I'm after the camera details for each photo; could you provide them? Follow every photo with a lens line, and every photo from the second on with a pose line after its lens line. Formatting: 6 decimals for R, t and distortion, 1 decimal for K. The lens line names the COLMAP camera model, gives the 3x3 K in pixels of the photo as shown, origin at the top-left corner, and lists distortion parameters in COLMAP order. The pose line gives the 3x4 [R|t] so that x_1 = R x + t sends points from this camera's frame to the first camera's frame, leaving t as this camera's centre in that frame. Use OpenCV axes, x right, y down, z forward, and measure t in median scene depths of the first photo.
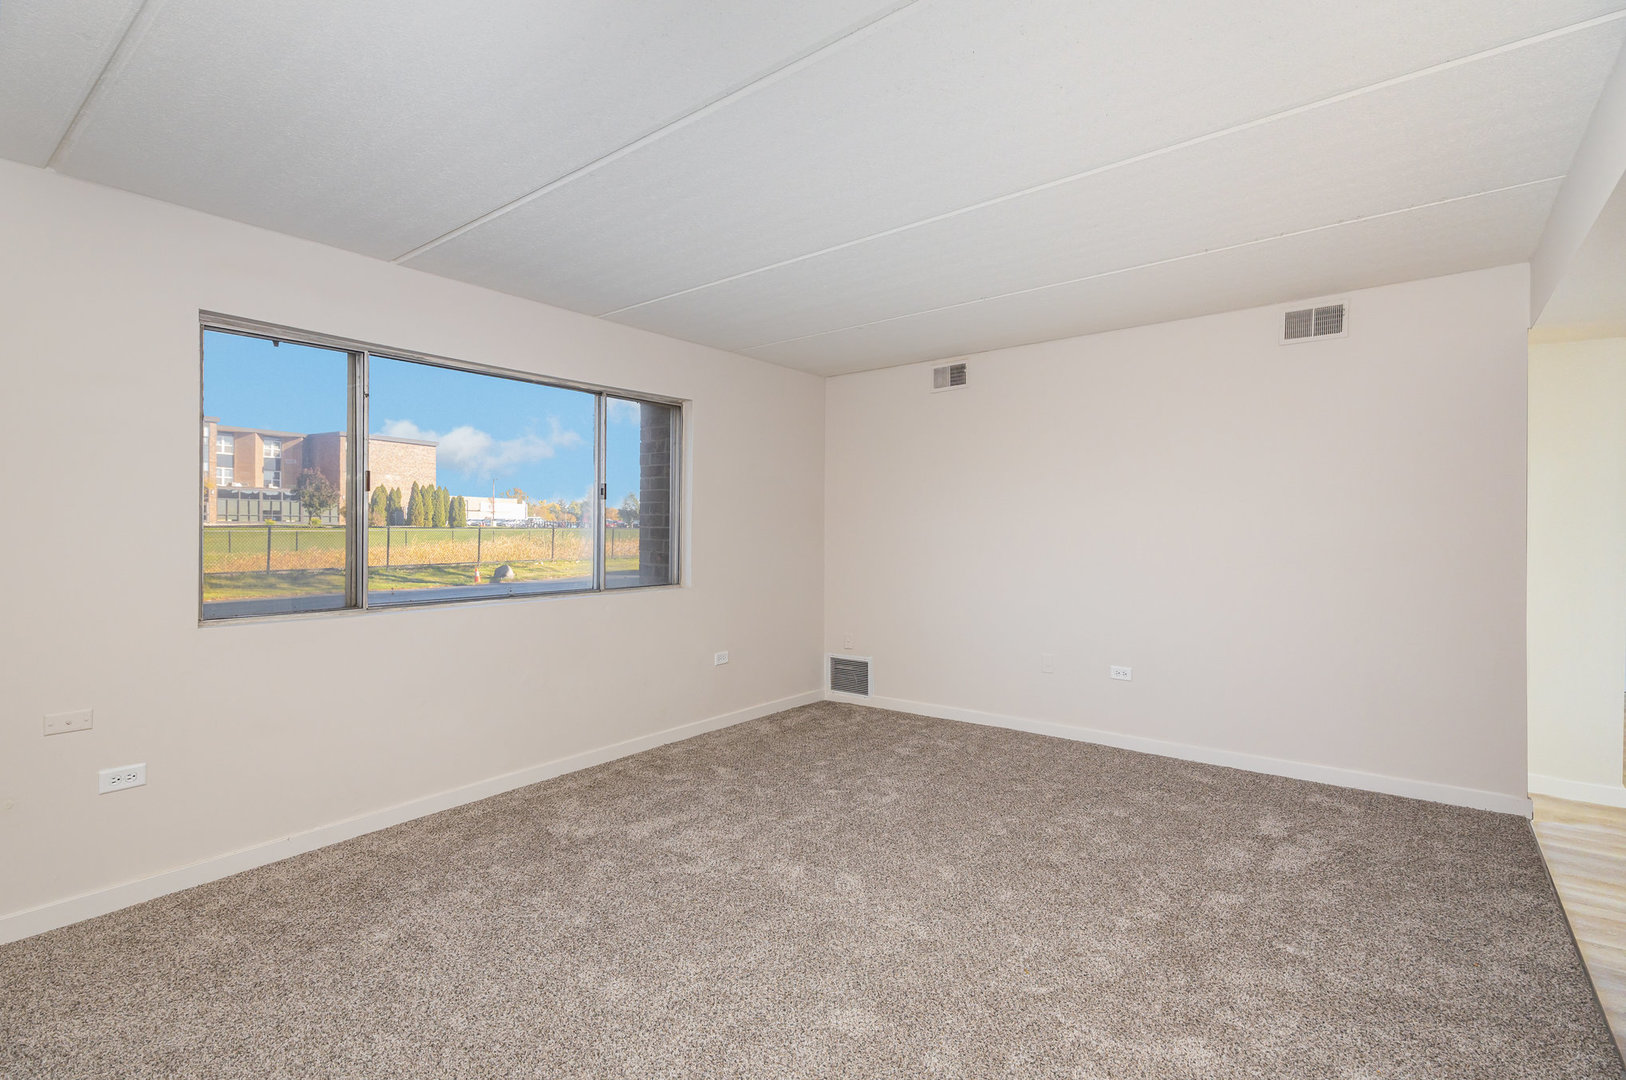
lens RADIAL K [[753.6, 0, 812.4], [0, 753.6, 526.0], [0, 0, 1]] dist [0.025978, -0.000477]
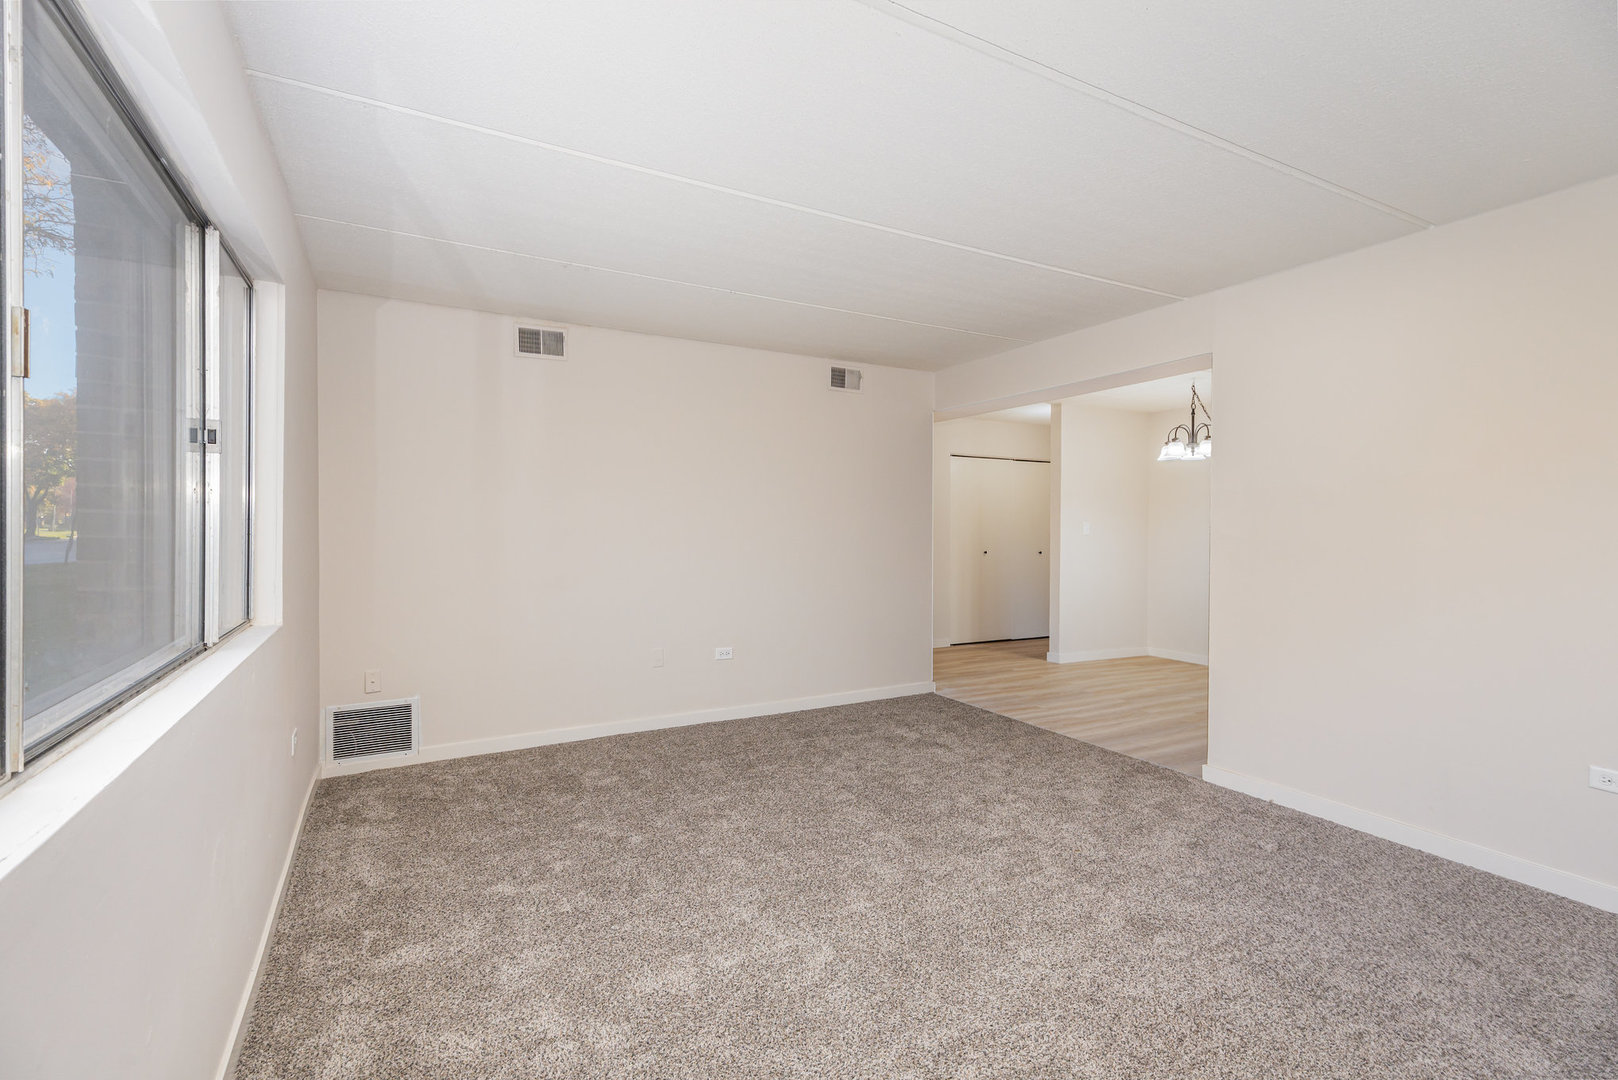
lens RADIAL K [[749.9, 0, 808.4], [0, 749.9, 526.1], [0, 0, 1]] dist [0.025978, -0.000477]
pose [[0.392561, 0.002552, 0.919722, -0.448385], [-0.012539, 0.999918, 0.002577, 0.001862], [-0.919640, -0.012544, 0.392561, 0.362028]]
